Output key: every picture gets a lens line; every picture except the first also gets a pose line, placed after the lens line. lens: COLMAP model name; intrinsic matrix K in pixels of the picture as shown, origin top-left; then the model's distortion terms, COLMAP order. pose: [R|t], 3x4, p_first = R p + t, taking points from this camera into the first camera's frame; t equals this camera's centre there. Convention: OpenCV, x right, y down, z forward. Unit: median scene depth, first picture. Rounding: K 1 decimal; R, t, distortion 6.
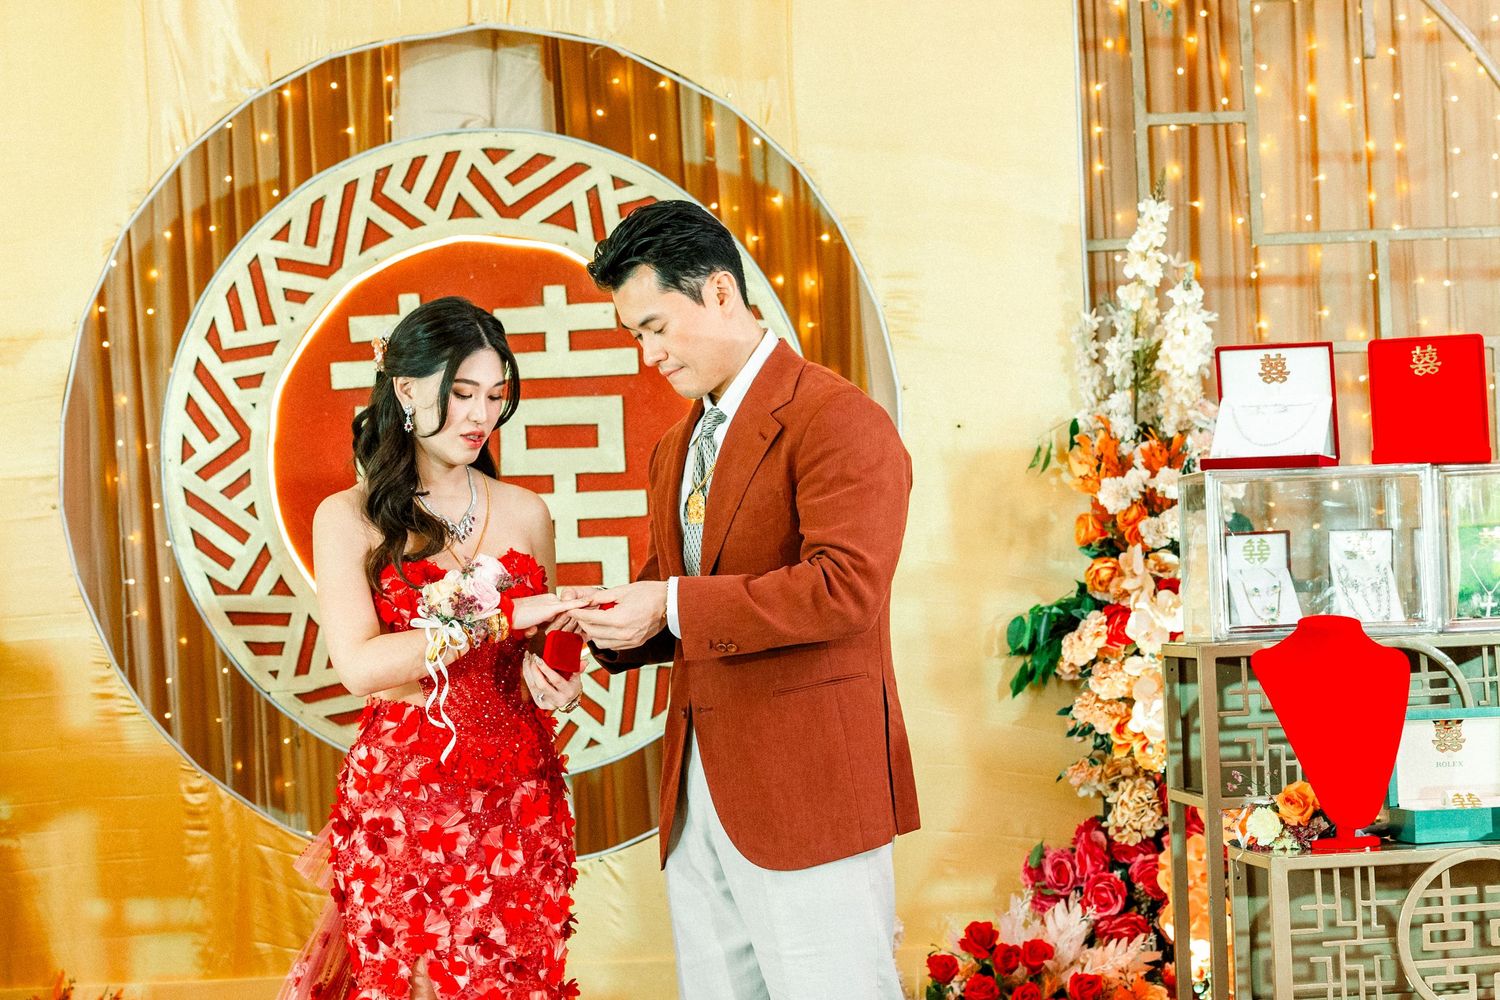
lens RADIAL K [[3779.4, 0, 750.0], [0, 3779.4, 500.0], [0, 0, 1]] dist [-0.110205, -0.261868]
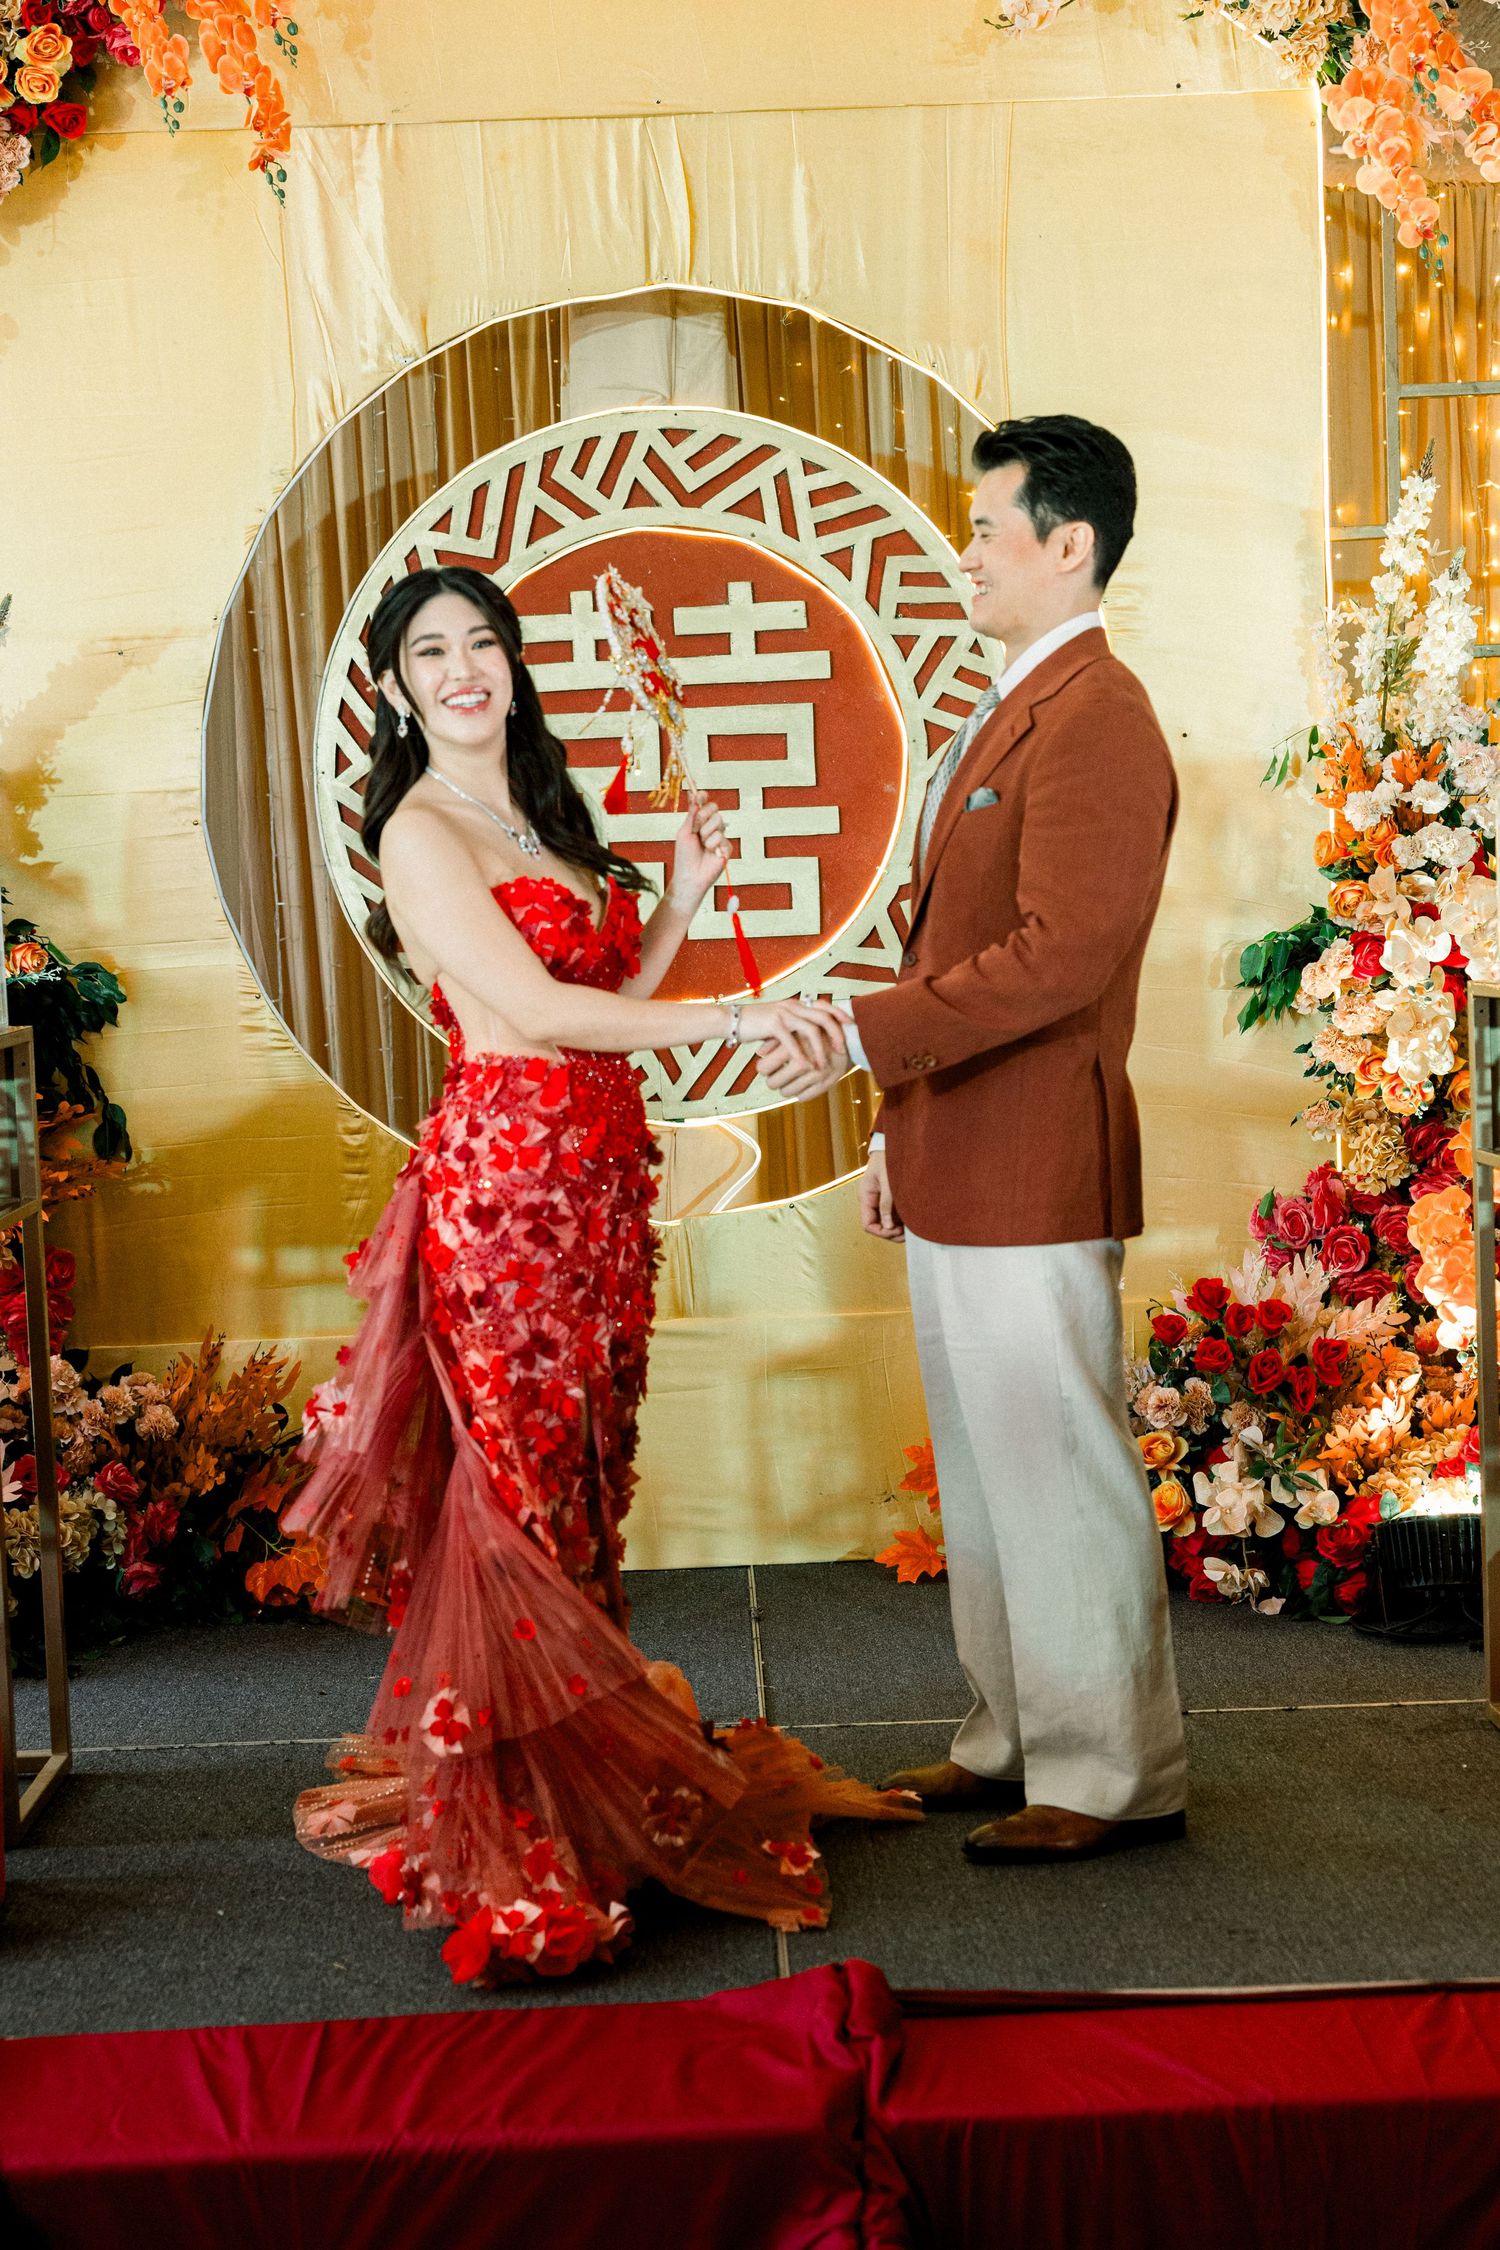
lens RADIAL K [[3166.4, 0, 734.8], [0, 3166.4, 1139.8], [0, 0, 1]] dist [0.026324, 0.024745]
pose [[0.999548, 0.003799, -0.029823, -0.029691], [-0.000873, 0.995235, 0.097504, 0.003189], [0.030052, -0.097434, 0.994788, 0.222698]]
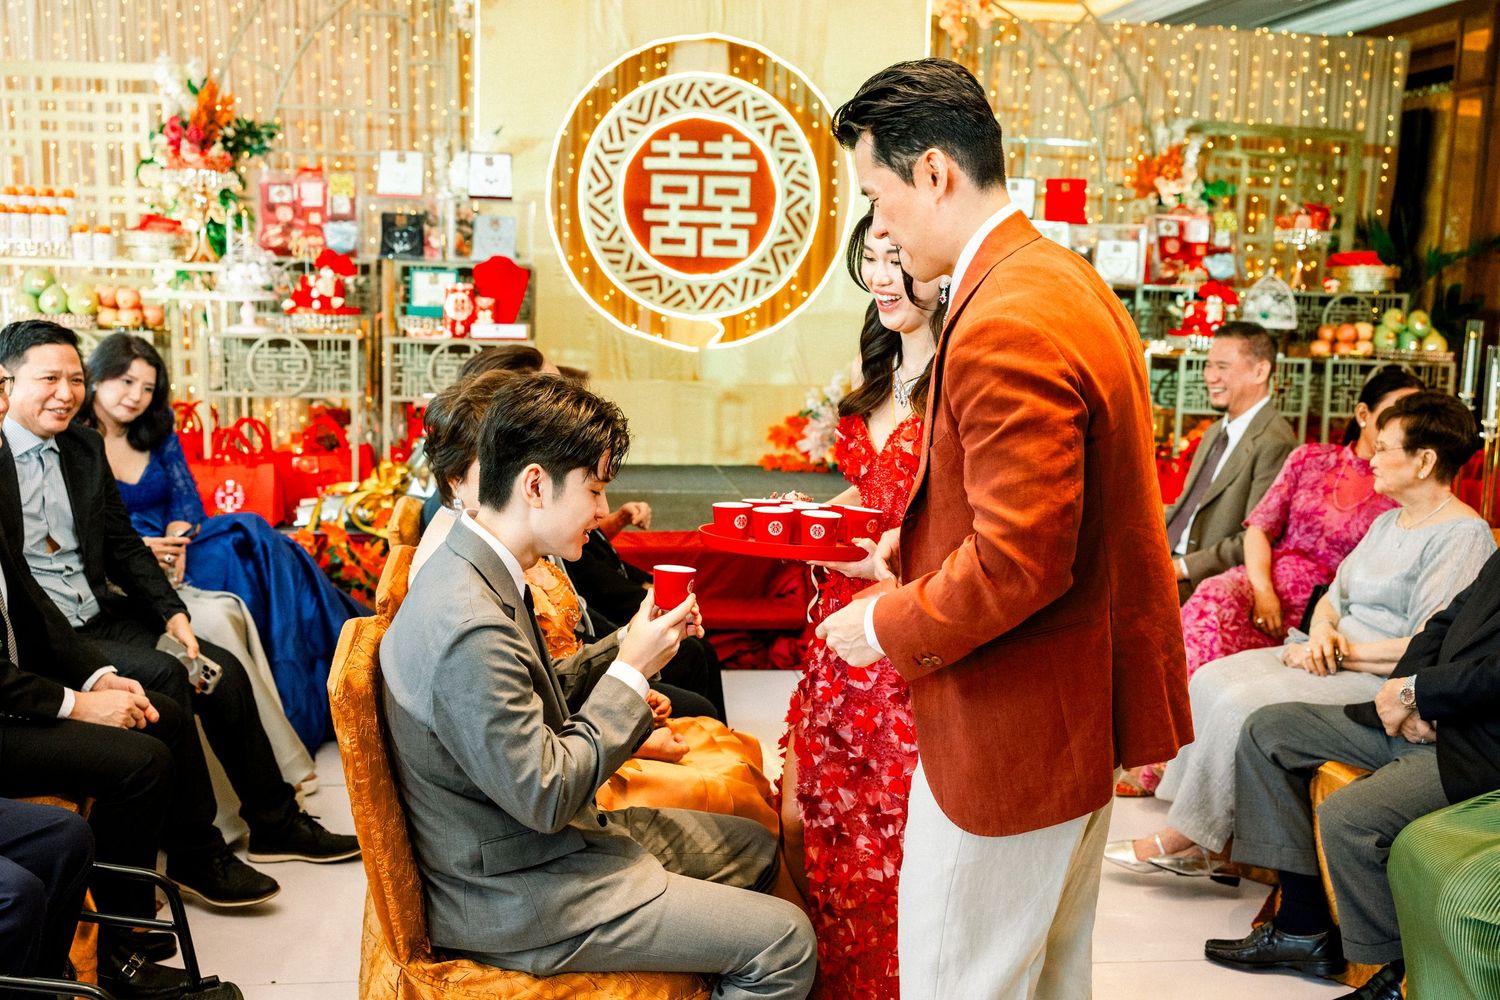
lens RADIAL K [[1571.0, 0, 750.0], [0, 1571.0, 500.0], [0, 0, 1]] dist [-0.000502, 0.033314]
pose [[0.993587, 0.055881, 0.098296, -0.133612], [-0.071599, 0.983782, 0.164459, 0.014522], [-0.087512, -0.170442, 0.981474, -0.161119]]
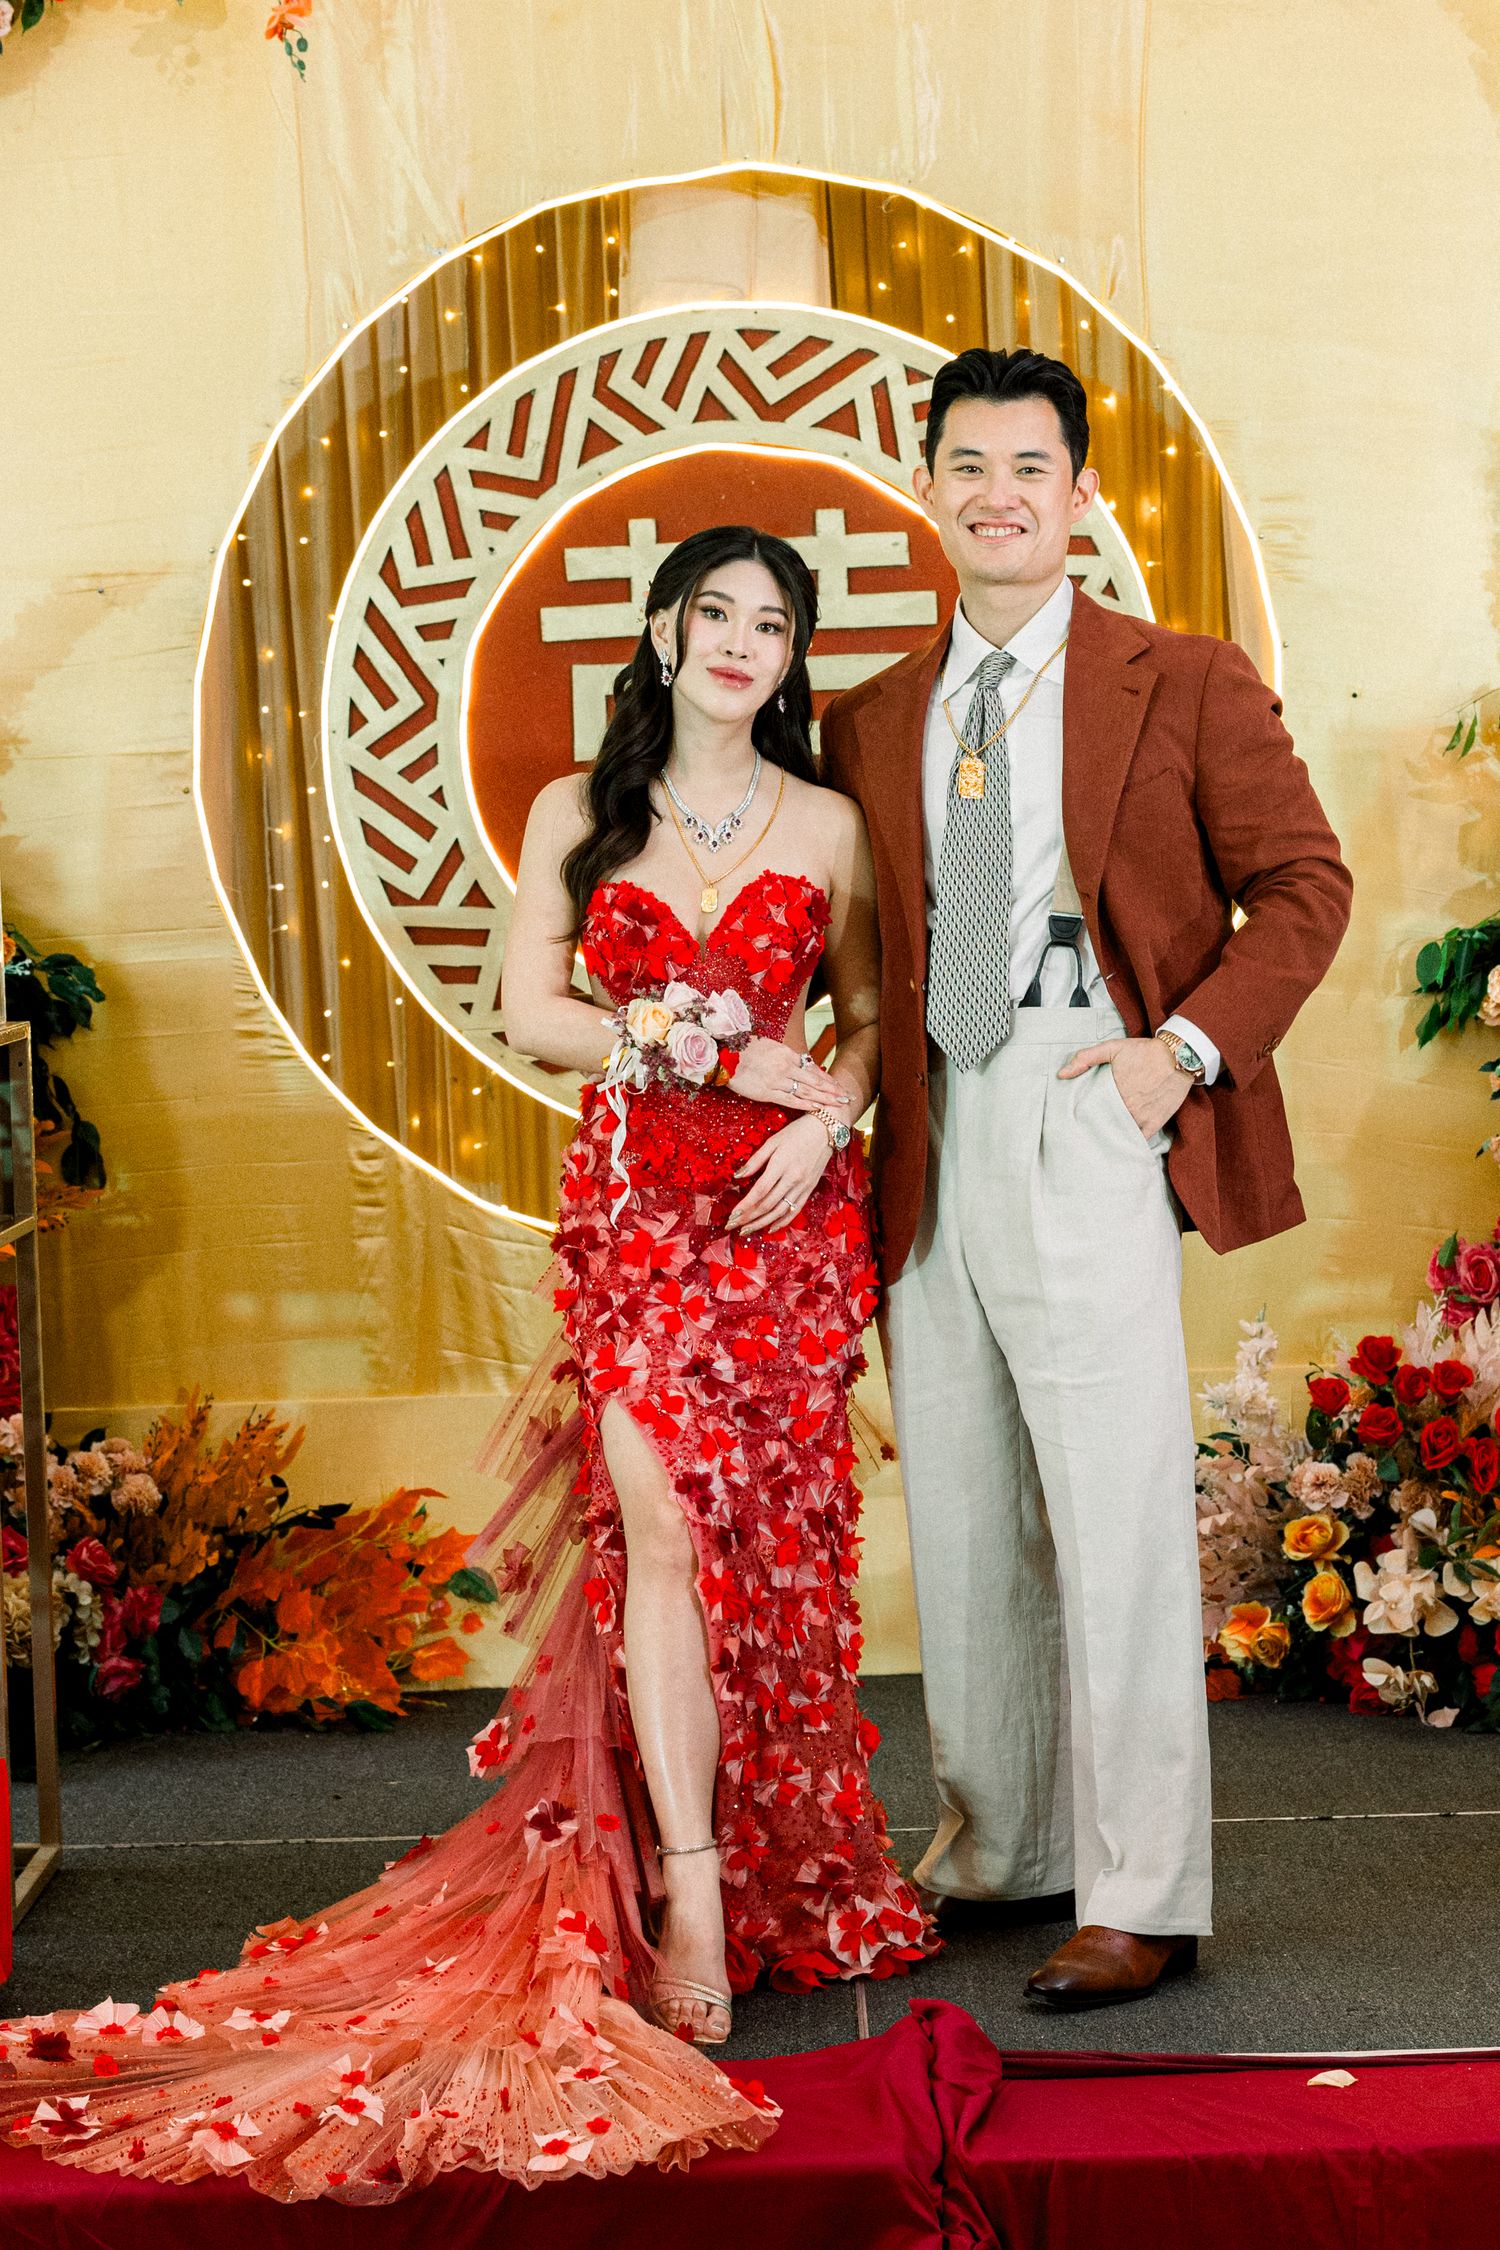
lens RADIAL K [[4486.6, 0, 758.3], [0, 4486.6, 1138.9], [0, 0, 1]] dist [0.003853, -0.406493]
pose [[0.998964, 0.011224, -0.044103, -0.024591], [-0.007740, 0.996894, 0.078371, -0.000047], [0.044846, -0.077949, 0.995948, 0.074497]]
